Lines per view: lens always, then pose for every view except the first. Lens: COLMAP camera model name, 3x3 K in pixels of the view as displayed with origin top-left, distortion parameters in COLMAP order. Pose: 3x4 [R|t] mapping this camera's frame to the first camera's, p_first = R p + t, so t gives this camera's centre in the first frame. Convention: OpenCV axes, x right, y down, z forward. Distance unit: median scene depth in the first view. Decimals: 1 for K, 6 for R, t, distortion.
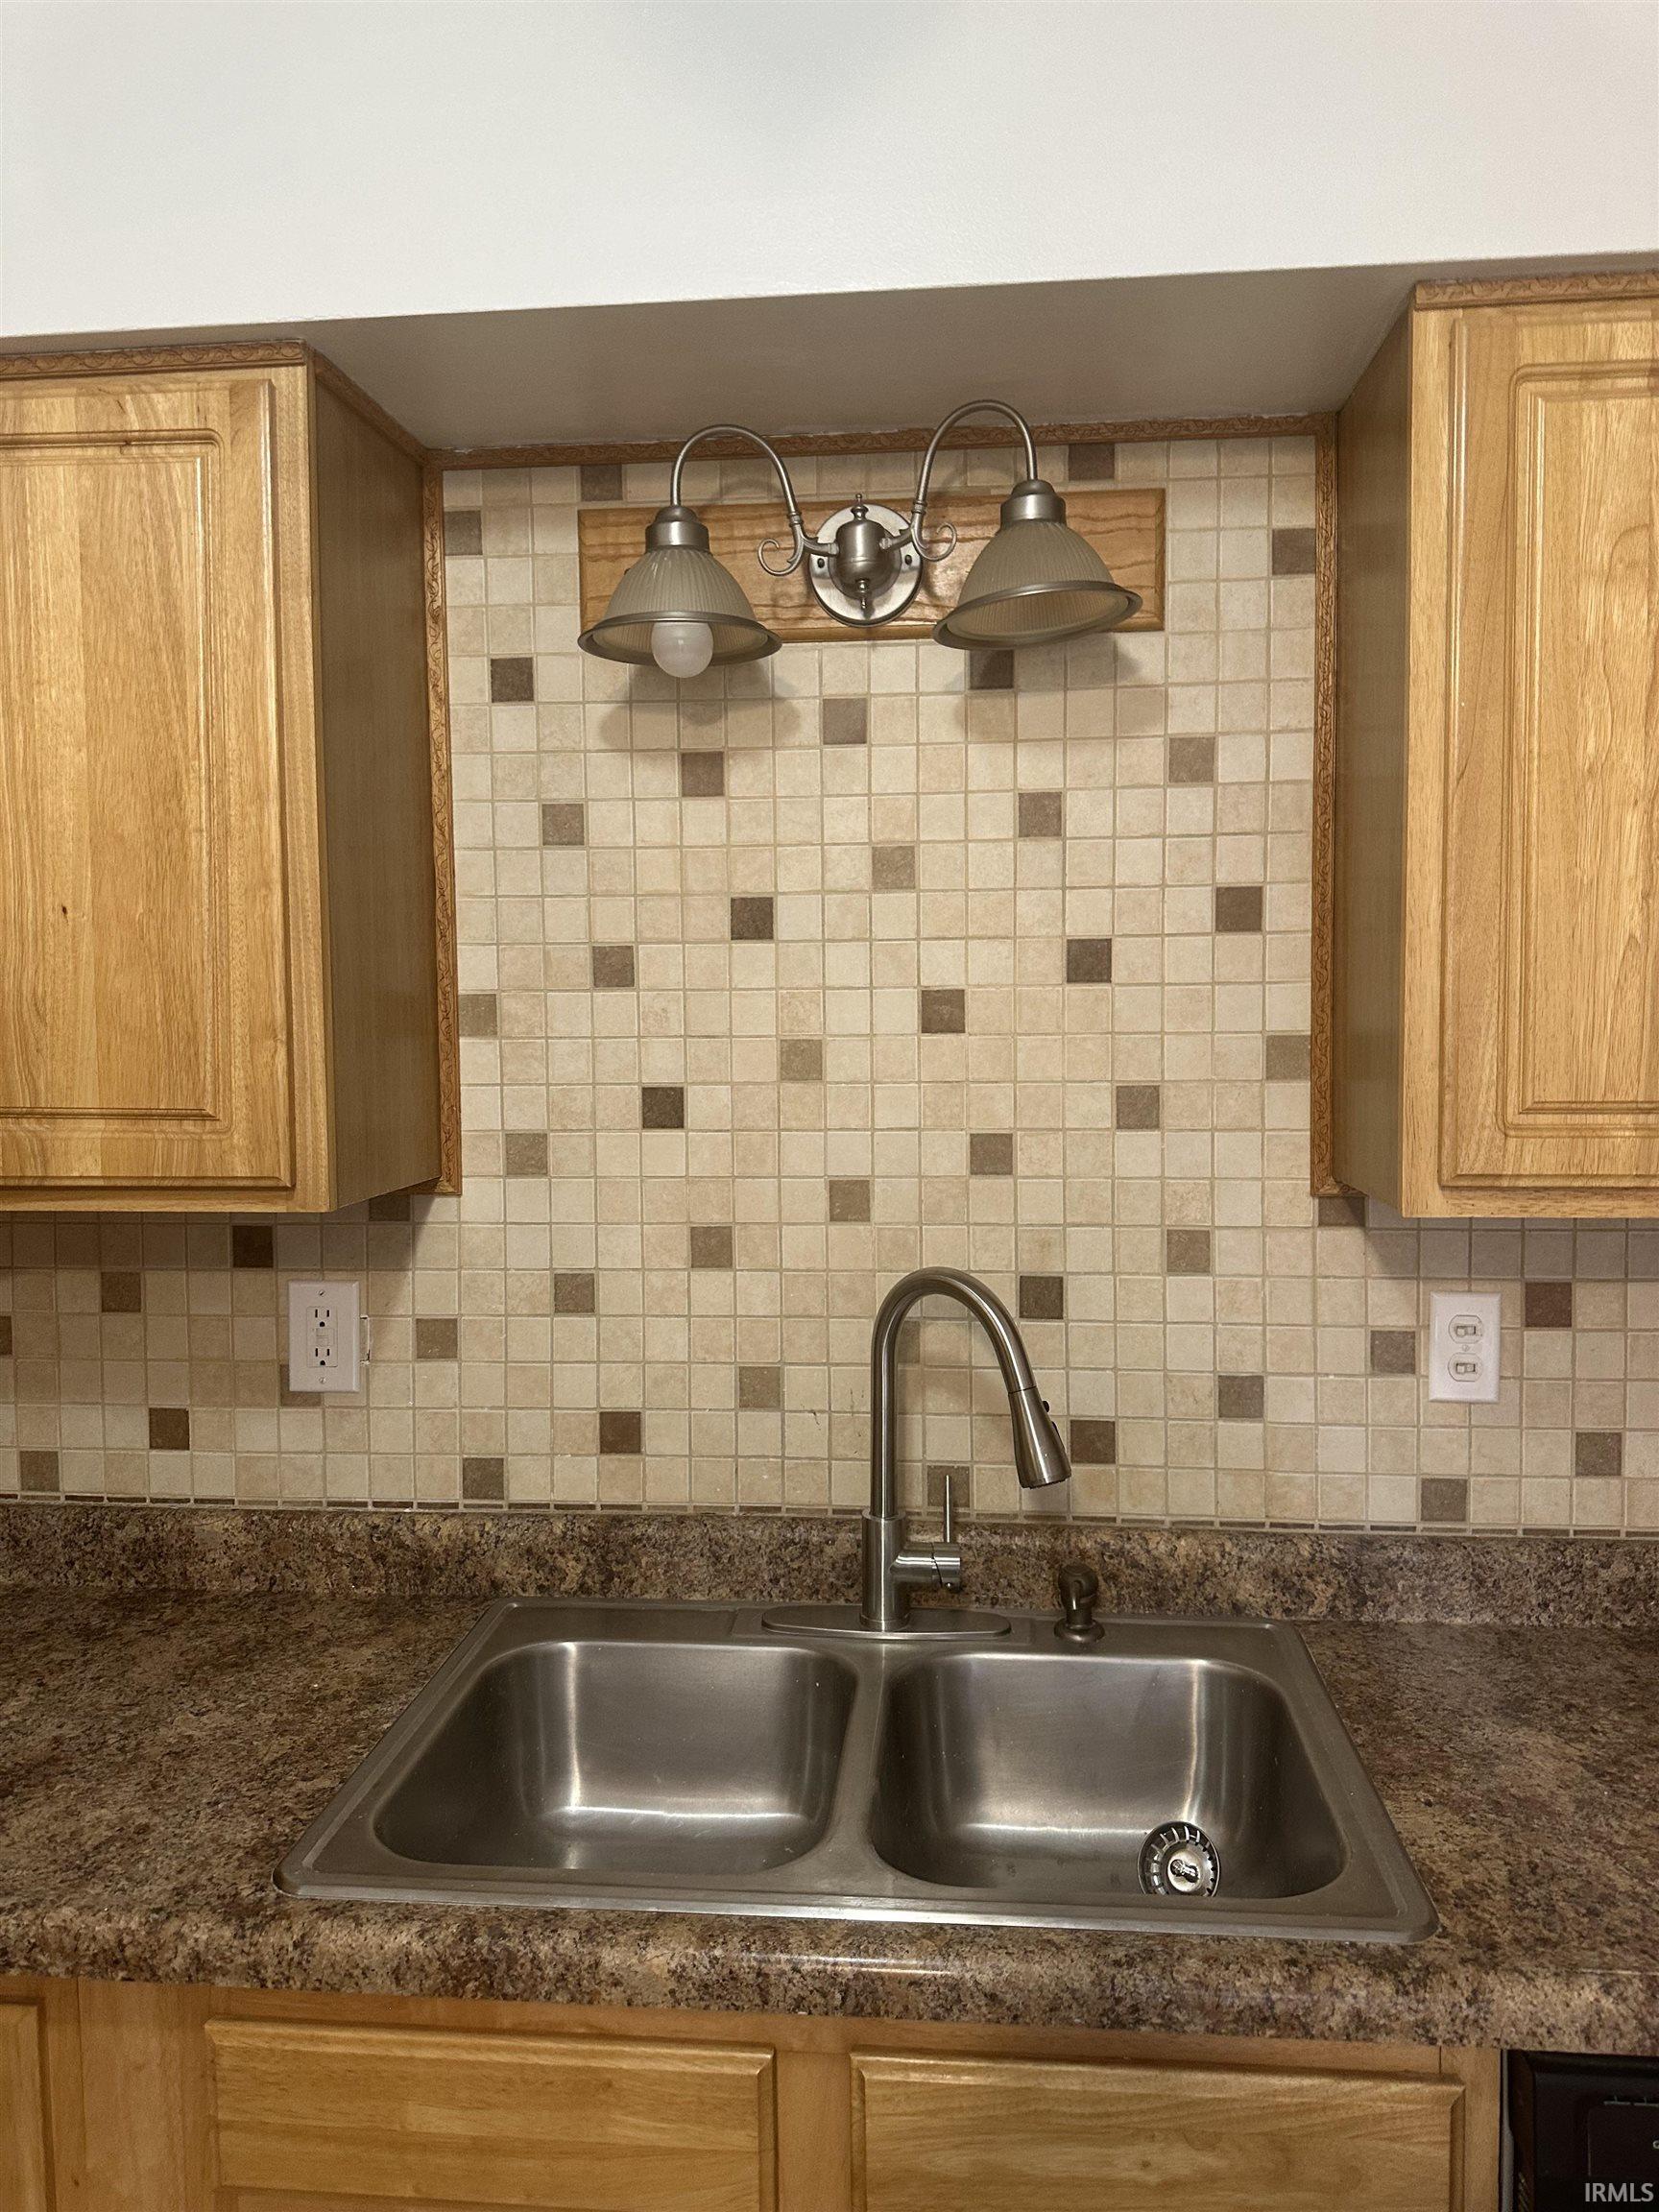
lens RADIAL K [[1543.5, 0, 829.5], [0, 1543.5, 1106.0], [0, 0, 1]] dist [0.147897, -0.223466]
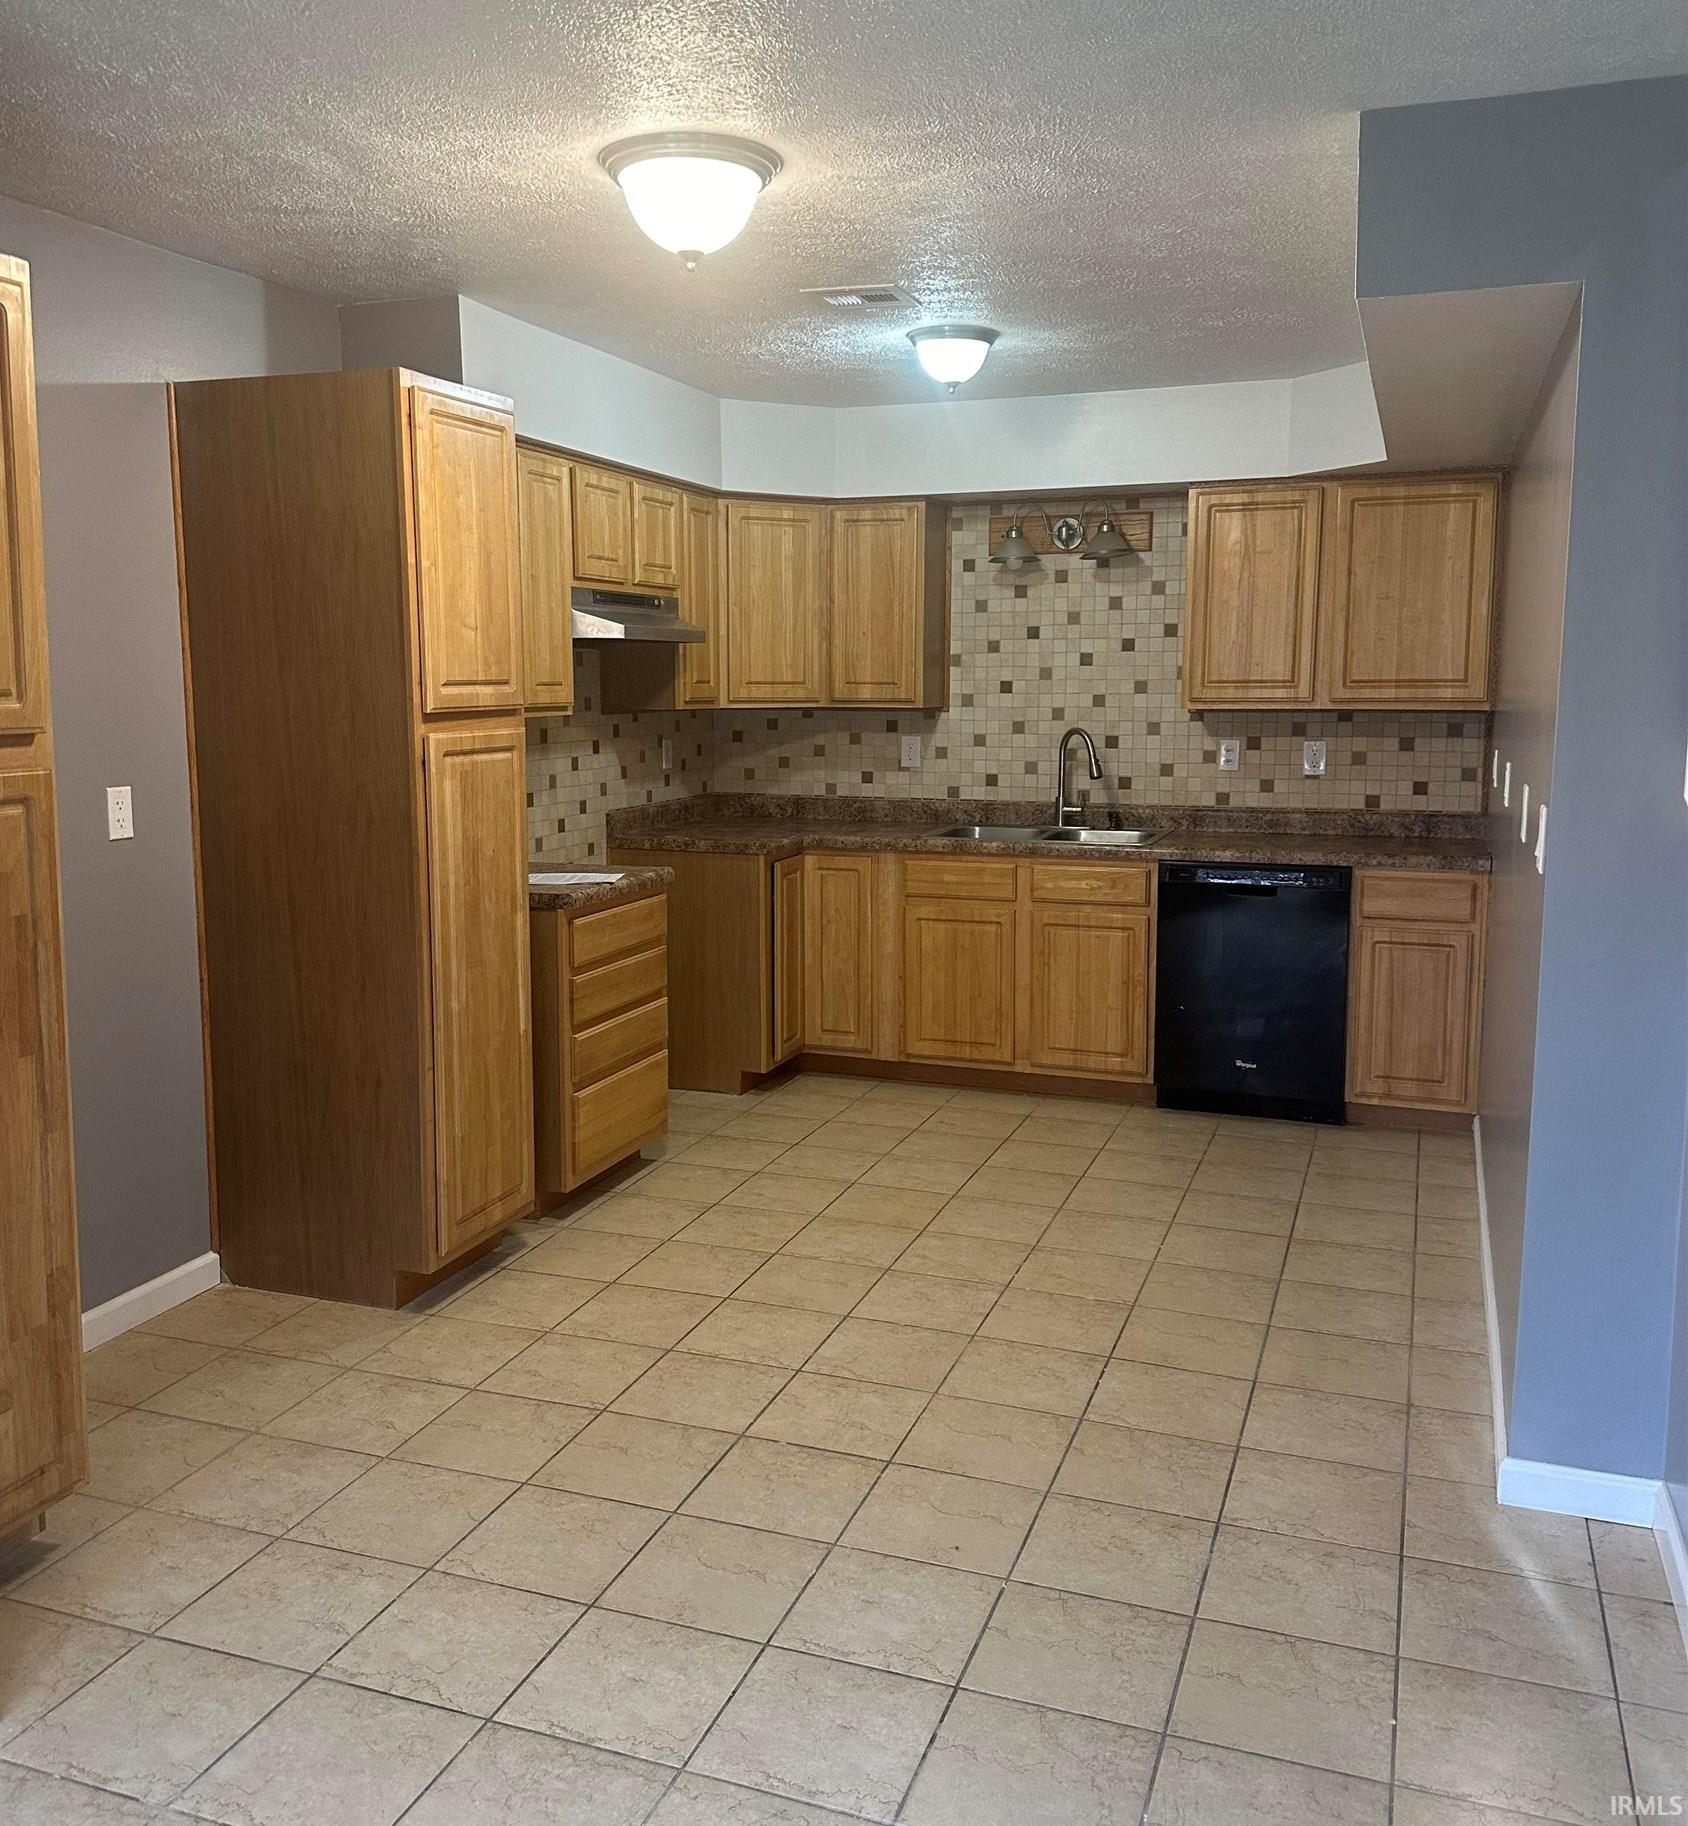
lens RADIAL K [[1598.0, 0, 847.4], [0, 1598.0, 887.2], [0, 0, 1]] dist [0.171349, 0.000288]
pose [[0.971140, 0.040940, -0.234971, 0.428234], [-0.024032, 0.996941, 0.074376, 0.196560], [0.237297, -0.066582, 0.969153, -2.719024]]
